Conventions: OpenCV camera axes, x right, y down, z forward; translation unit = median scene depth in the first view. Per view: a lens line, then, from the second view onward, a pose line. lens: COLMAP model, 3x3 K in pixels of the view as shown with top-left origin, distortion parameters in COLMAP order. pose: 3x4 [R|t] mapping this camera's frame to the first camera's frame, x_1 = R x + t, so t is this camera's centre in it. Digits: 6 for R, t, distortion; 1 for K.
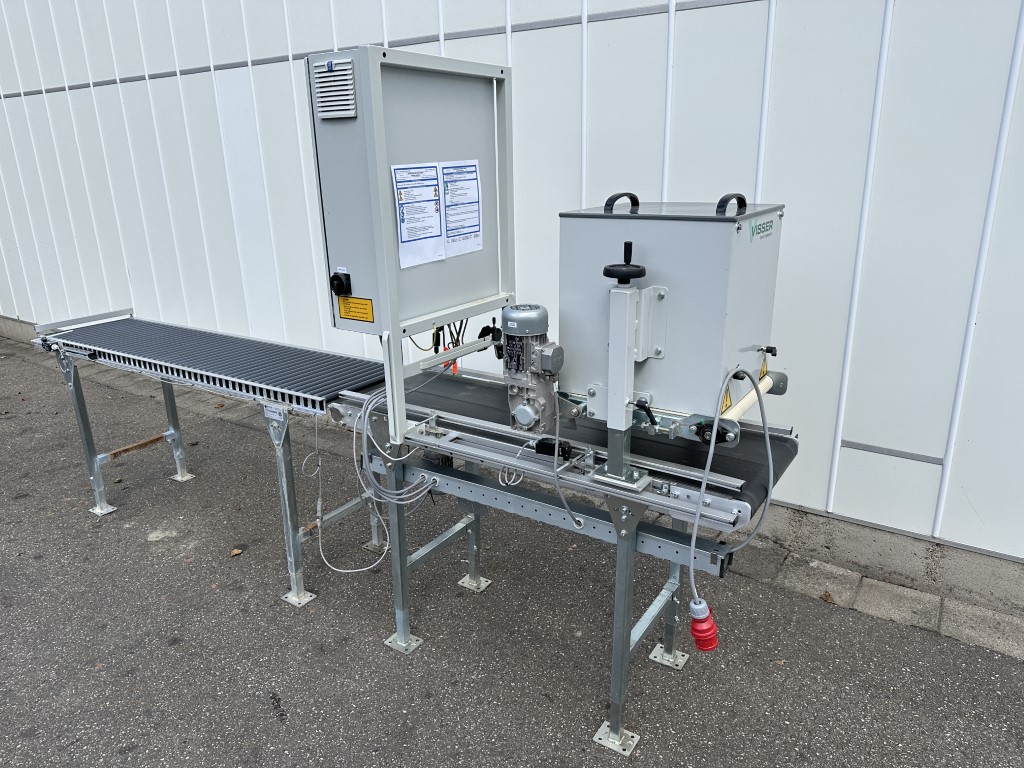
lens RADIAL K [[712.4, 0, 513.6], [0, 712.4, 388.2], [0, 0, 1]] dist [0.091936, -0.102319]
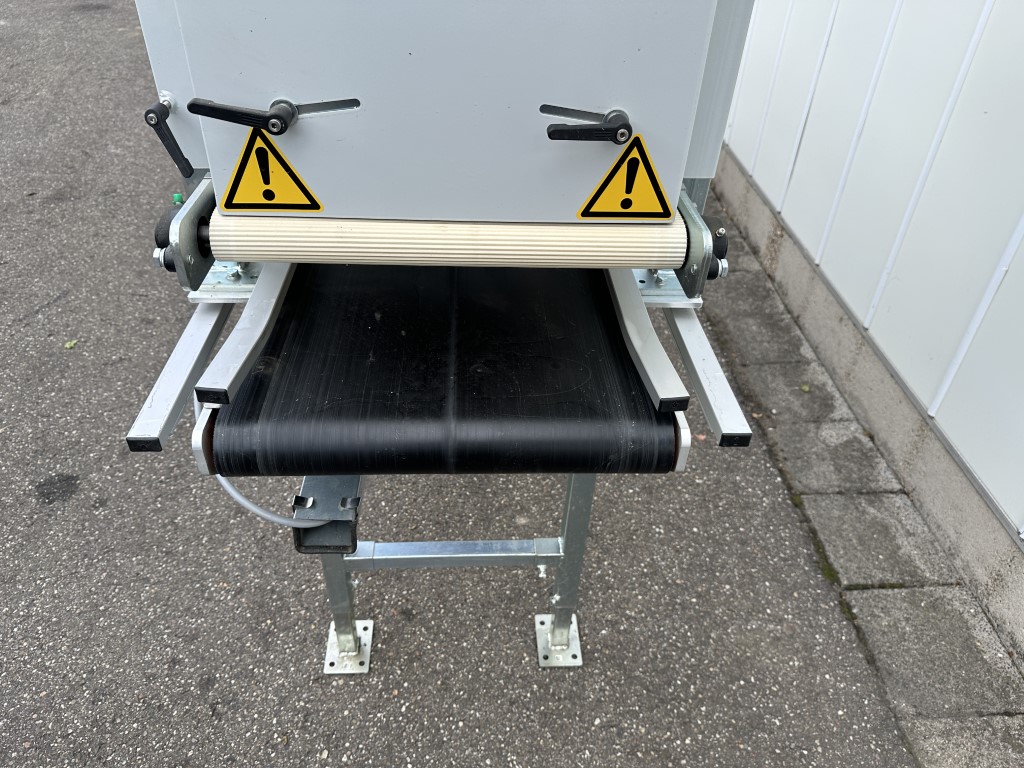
lens RADIAL K [[709.2, 0, 512.0], [0, 709.2, 384.0], [0, 0, 1]] dist [-0.004327, -0.002179]
pose [[0.588861, 0.531743, -0.608680, 0.458070], [-0.296684, 0.842737, 0.449192, -0.069283], [0.751812, -0.083926, 0.654014, 0.623551]]
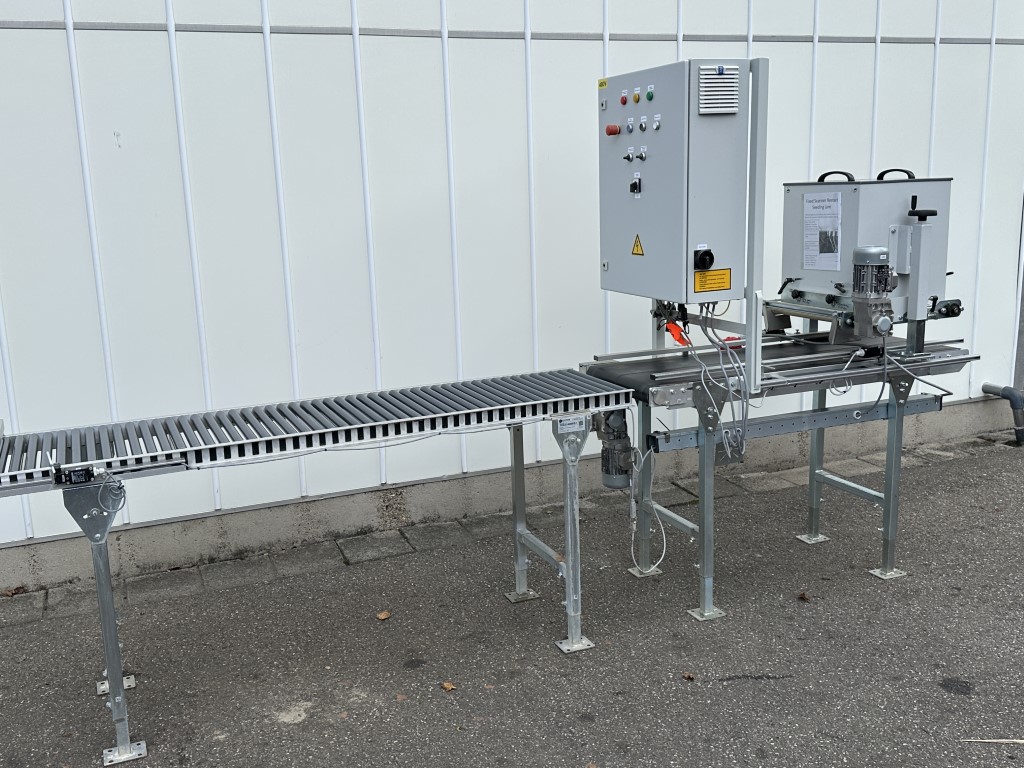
lens RADIAL K [[995.5, 0, 512.0], [0, 995.5, 384.0], [0, 0, 1]] dist [0.129641, -0.228818]
pose [[0.554423, -0.171734, 0.814323, -1.508898], [0.279711, 0.960009, 0.012020, -0.057045], [-0.783822, 0.221111, 0.580287, 0.347363]]
